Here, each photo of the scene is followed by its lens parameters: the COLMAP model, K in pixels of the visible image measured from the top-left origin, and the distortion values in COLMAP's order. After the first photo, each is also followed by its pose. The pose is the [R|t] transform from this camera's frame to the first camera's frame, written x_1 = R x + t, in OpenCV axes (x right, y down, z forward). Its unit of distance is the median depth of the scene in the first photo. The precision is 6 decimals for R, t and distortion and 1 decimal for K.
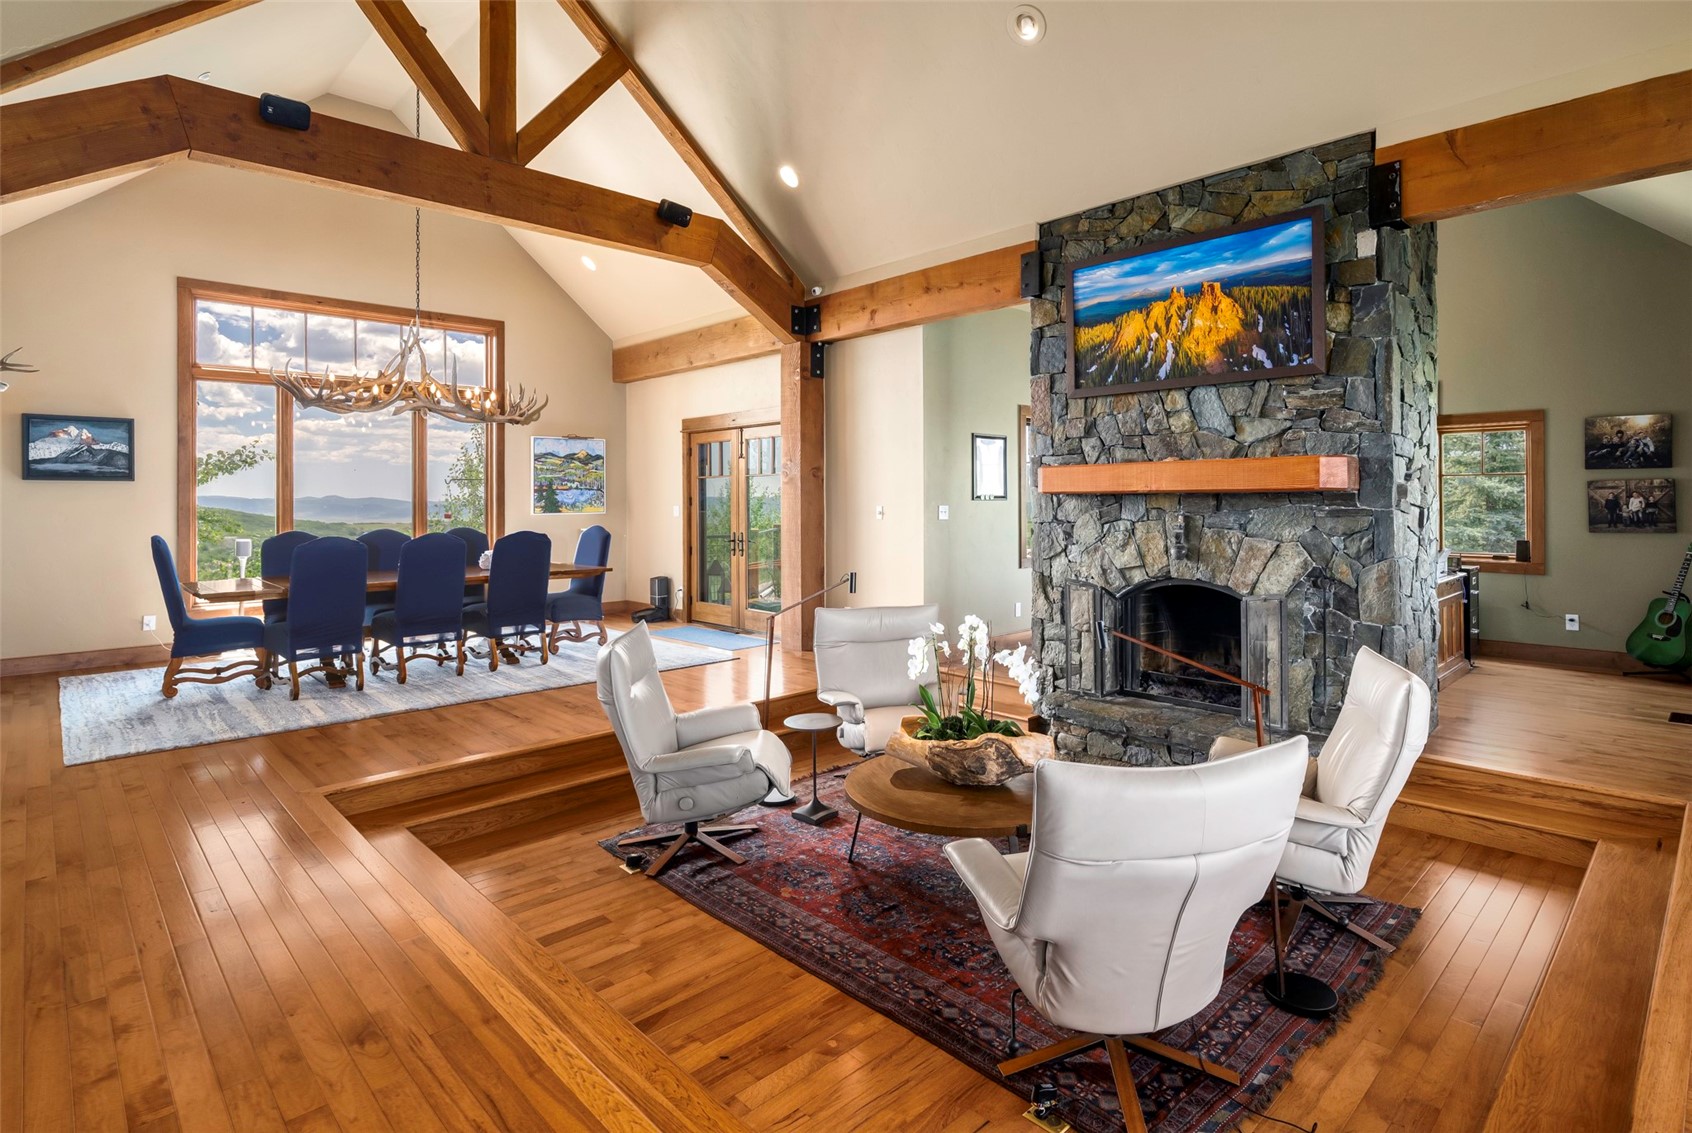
lens RADIAL K [[894.1, 0, 894.6], [0, 894.1, 495.9], [0, 0, 1]] dist [-0.005489, -0.000176]
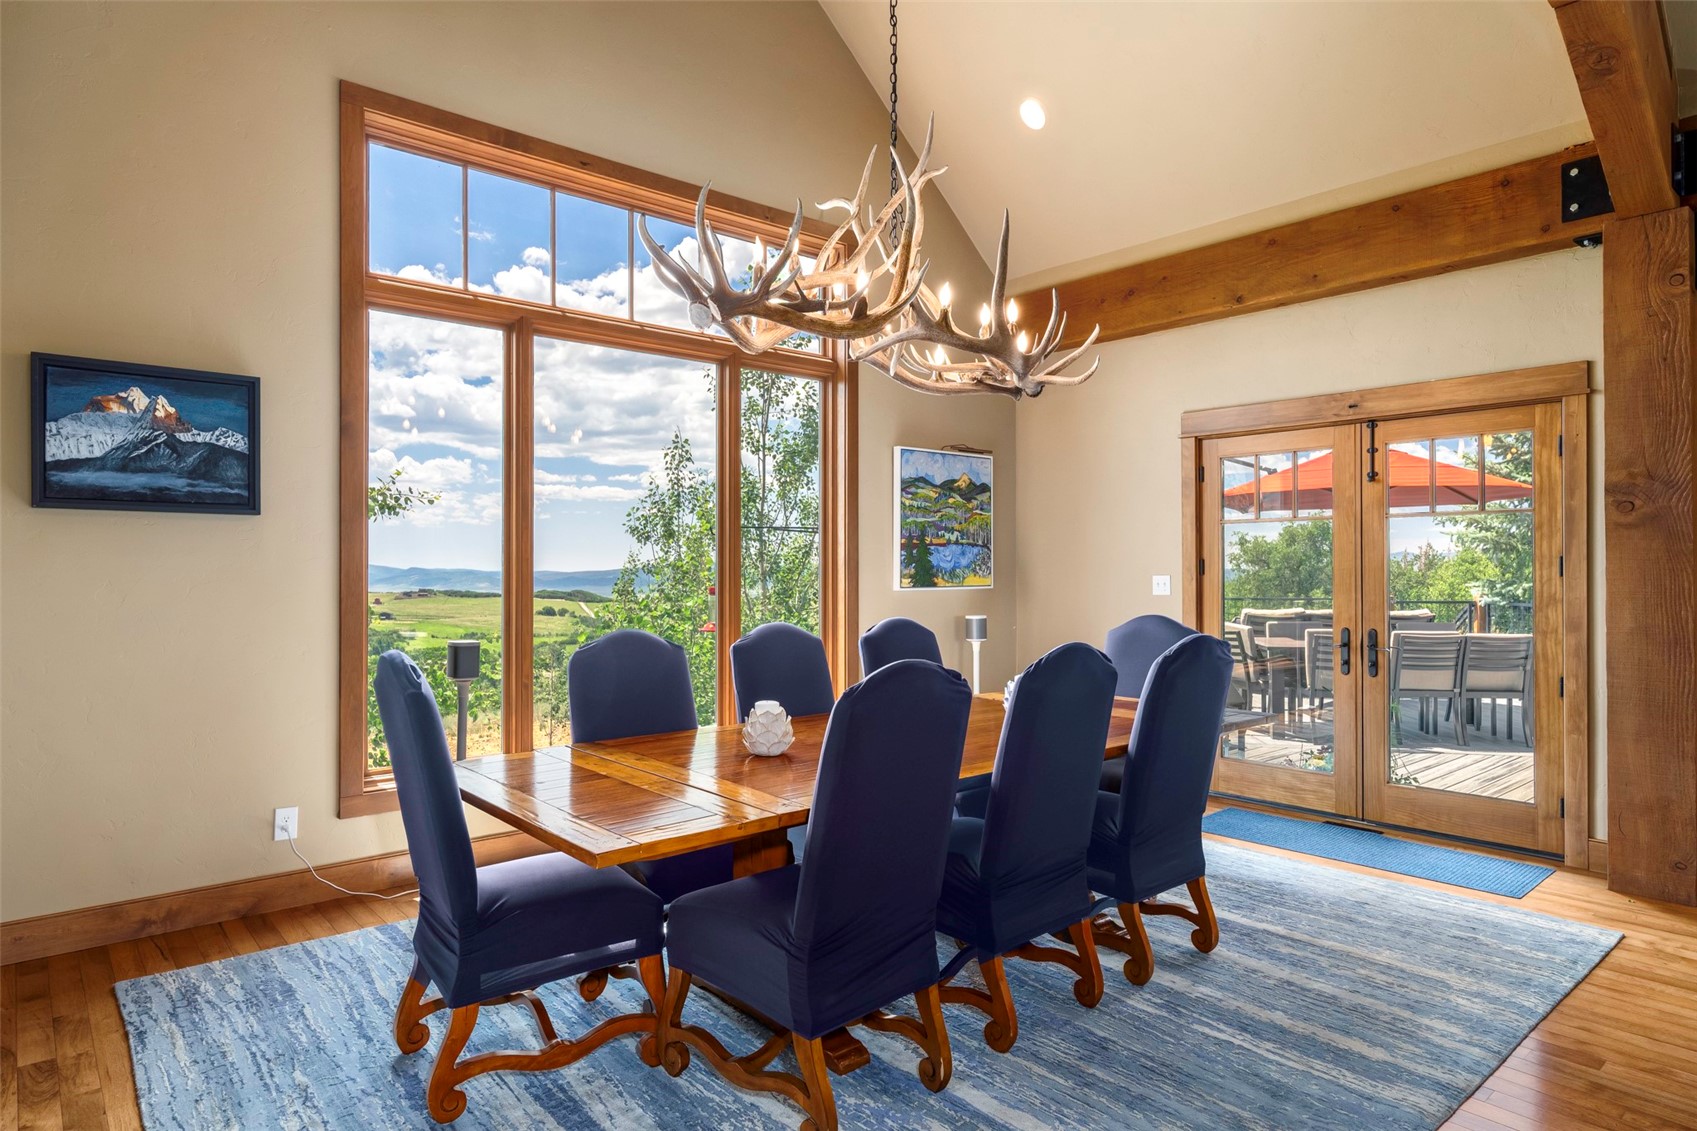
lens RADIAL K [[1013.6, 0, 865.3], [0, 1013.6, 563.3], [0, 0, 1]] dist [-0.004183, -0.002109]
pose [[0.997572, 0.004868, -0.069472, -0.667631], [-0.004956, 0.999987, -0.001090, 0.009575], [0.069466, 0.001431, 0.997583, 0.663063]]
